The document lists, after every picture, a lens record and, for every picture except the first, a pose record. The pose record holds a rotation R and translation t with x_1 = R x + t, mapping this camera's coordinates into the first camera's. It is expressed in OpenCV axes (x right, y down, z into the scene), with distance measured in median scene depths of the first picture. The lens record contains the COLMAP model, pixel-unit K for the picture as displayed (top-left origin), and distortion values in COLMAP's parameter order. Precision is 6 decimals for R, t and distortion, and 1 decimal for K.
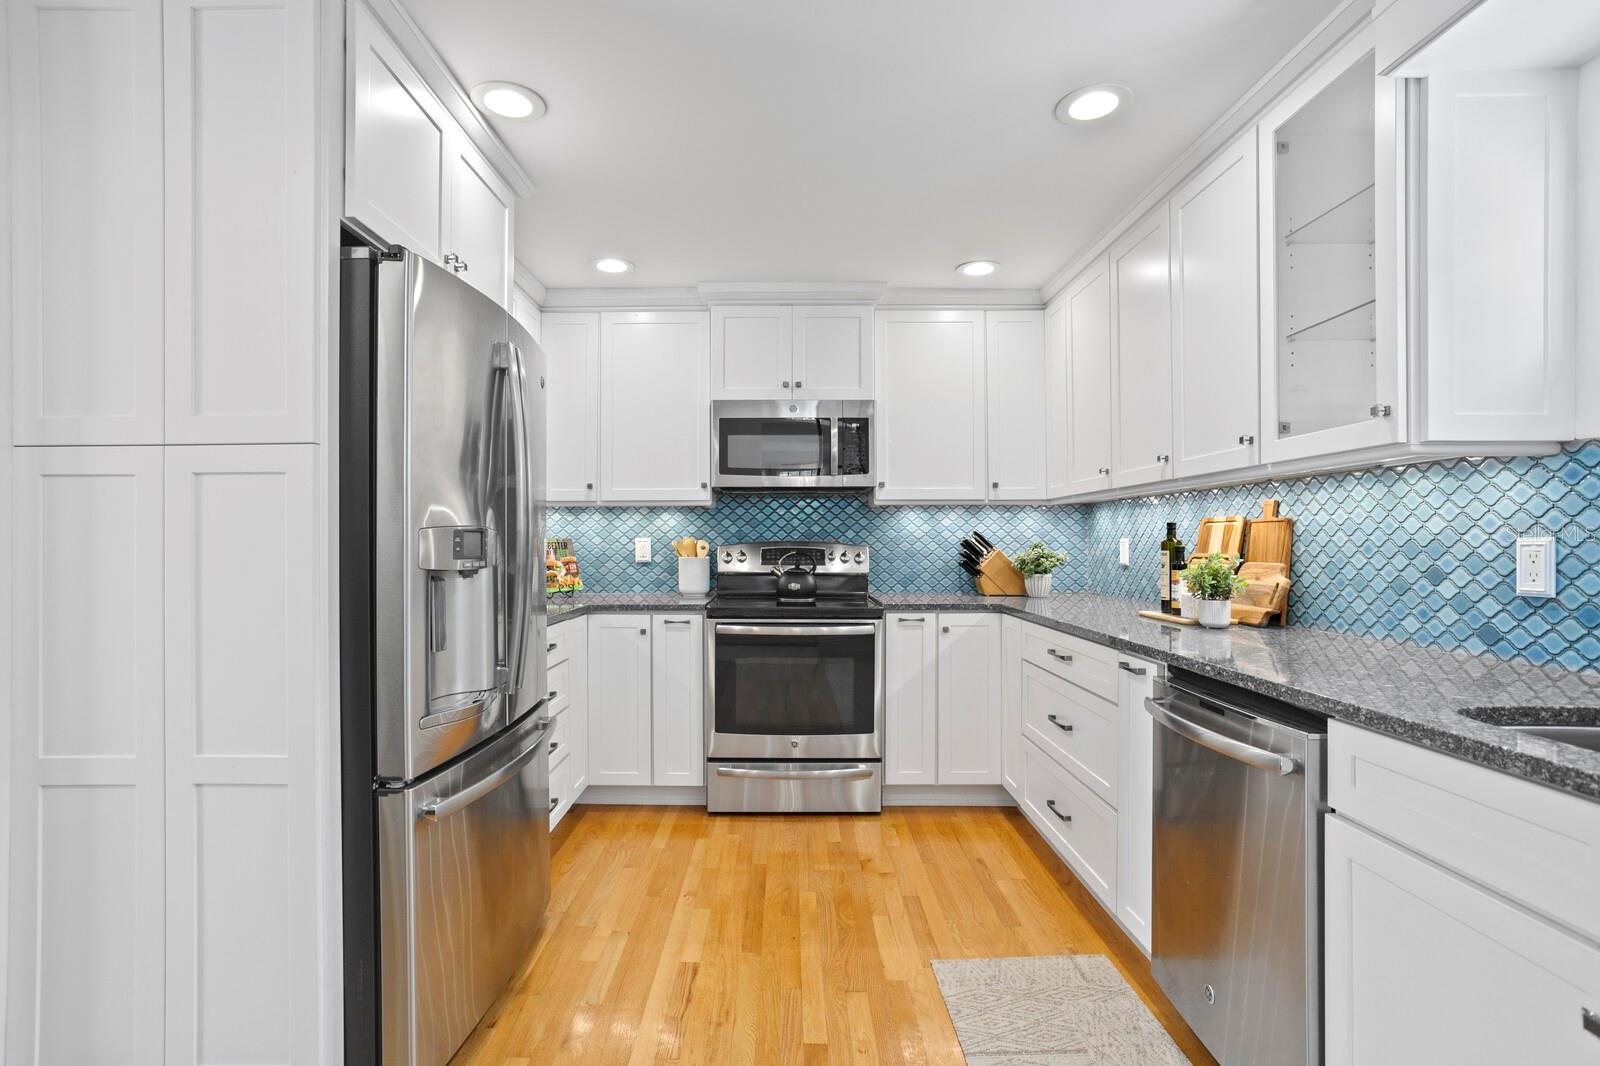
lens RADIAL K [[760.8, 0, 783.4], [0, 760.8, 539.0], [0, 0, 1]] dist [0.001615, 0.001408]
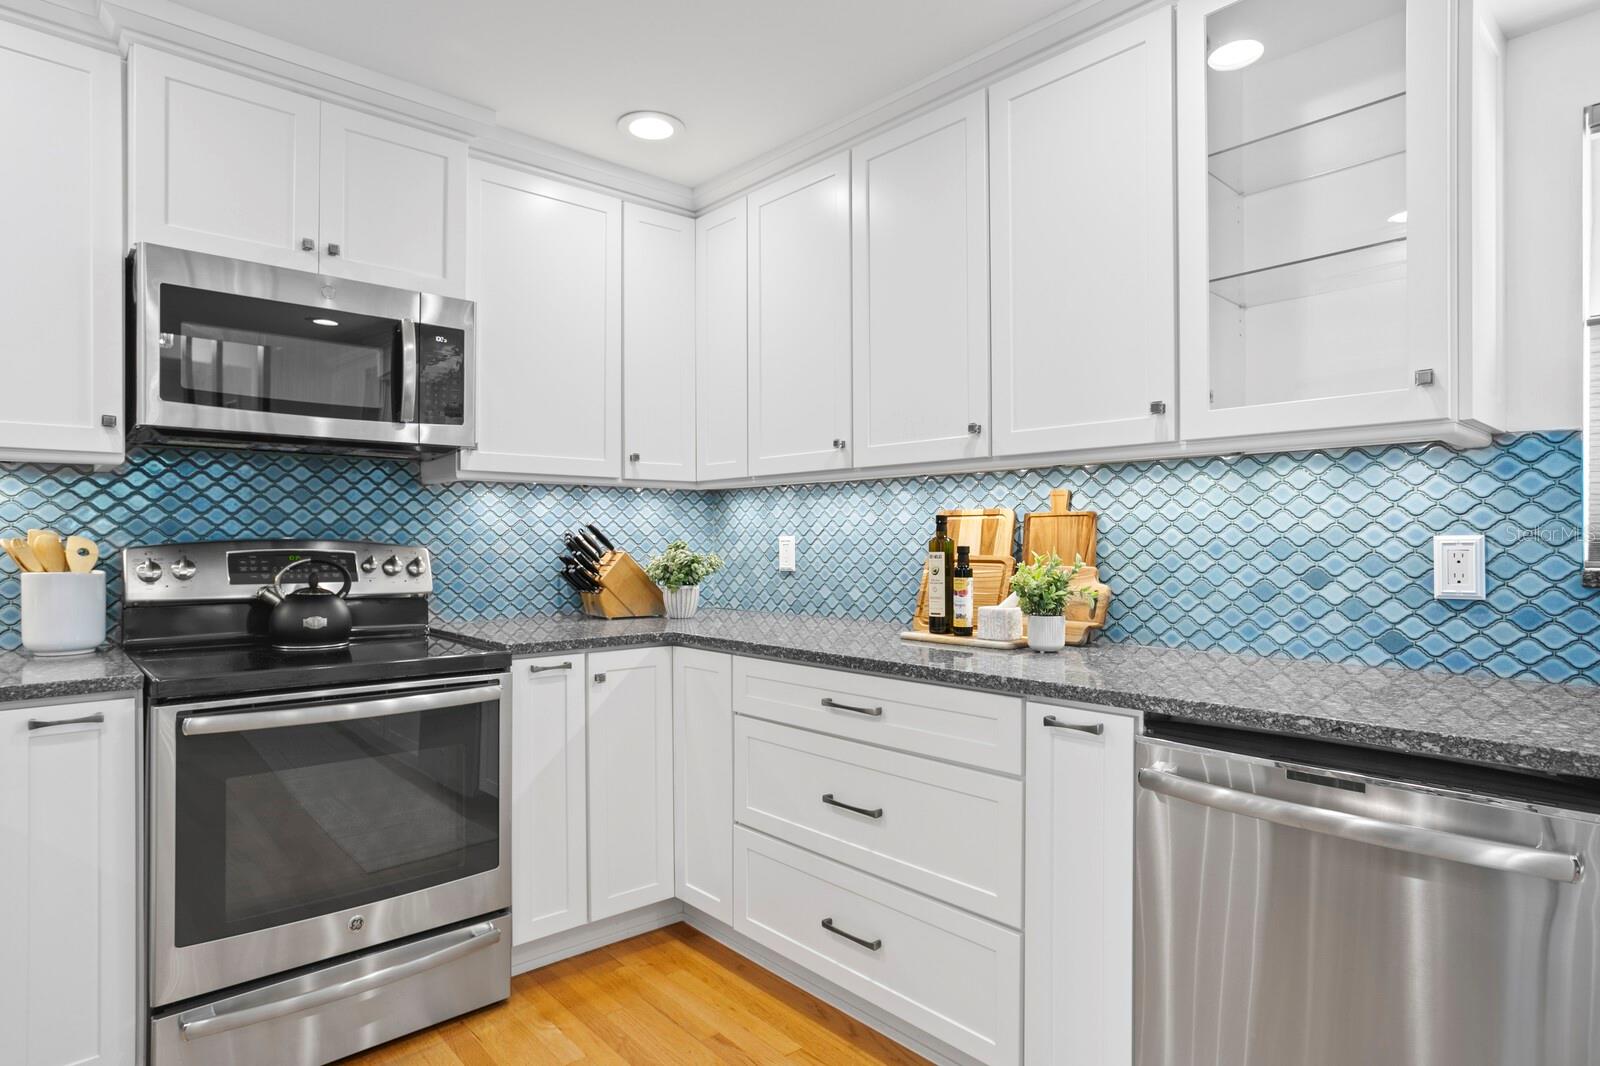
lens RADIAL K [[883.3, 0, 776.3], [0, 883.3, 538.0], [0, 0, 1]] dist [-0.048013, 0.035033]
pose [[0.757351, 0.002175, 0.653004, -0.160296], [-0.002555, 0.999997, -0.000368, 0.001736], [-0.653003, -0.001390, 0.757354, 0.356270]]
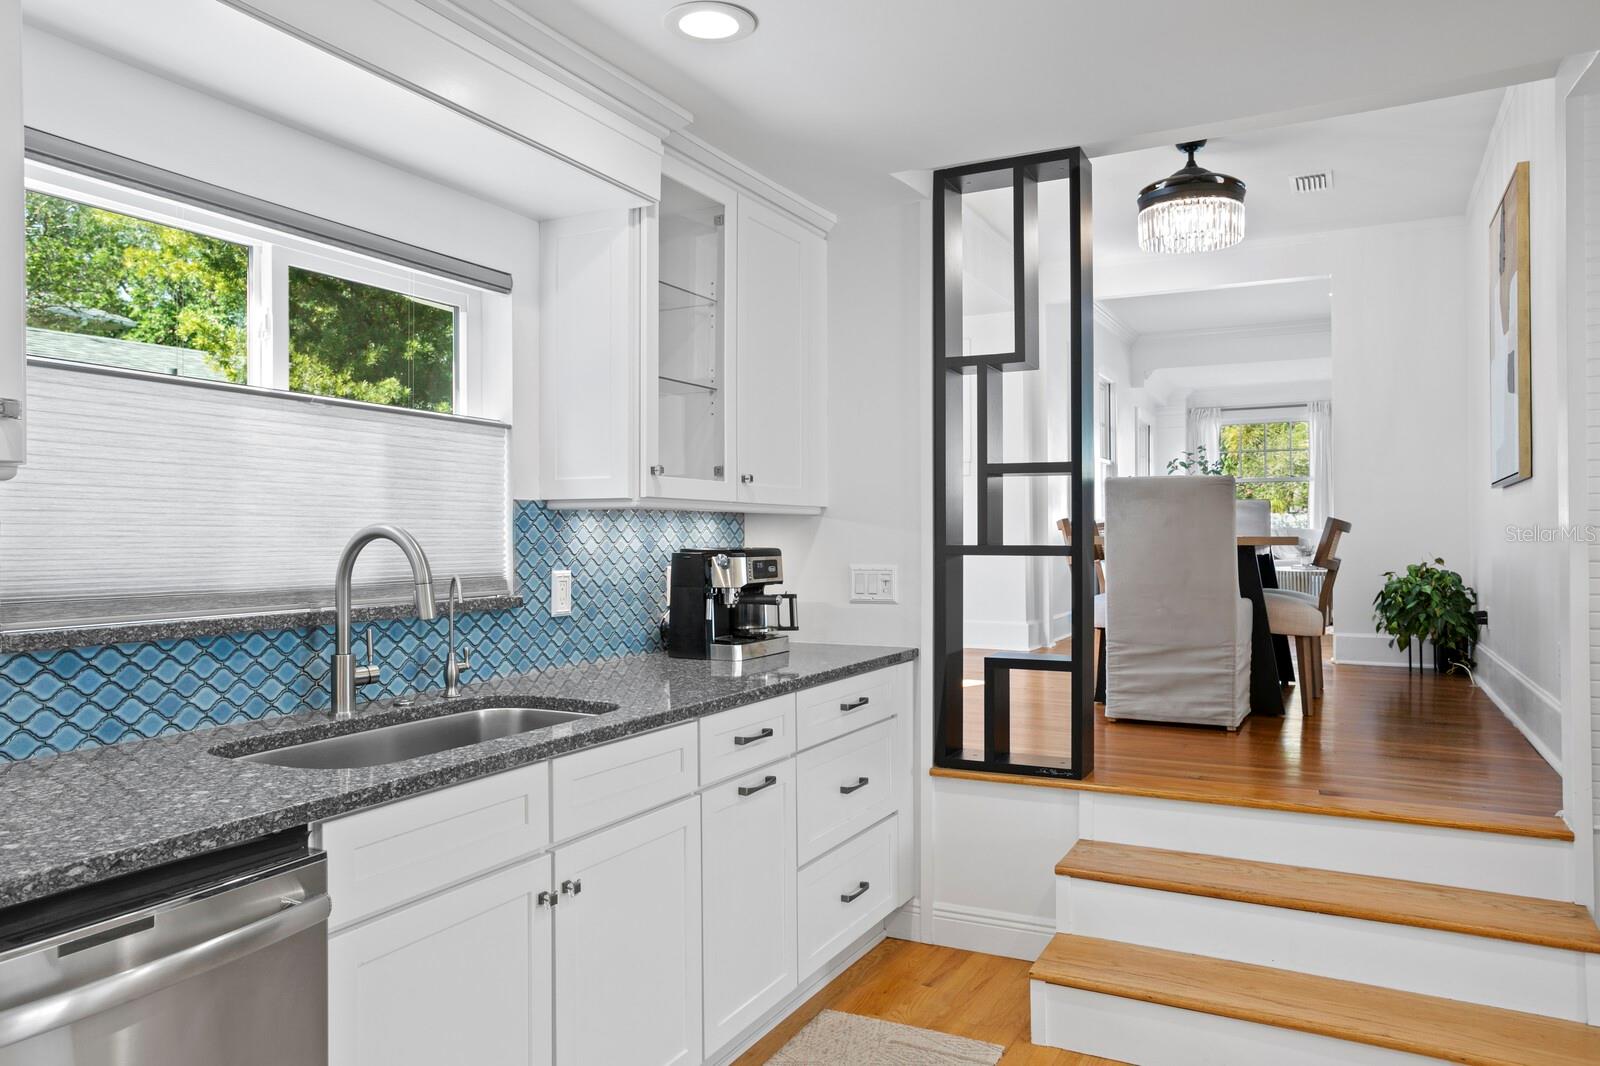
lens RADIAL K [[1084.3, 0, 800.0], [0, 1084.3, 533.0], [0, 0, 1]] dist [-0.004066, -0.000085]
pose [[-0.885470, 0.004129, 0.464678, -0.116553], [0.002879, 0.999990, -0.003400, -0.030099], [-0.464688, -0.001673, -0.885473, 0.712954]]
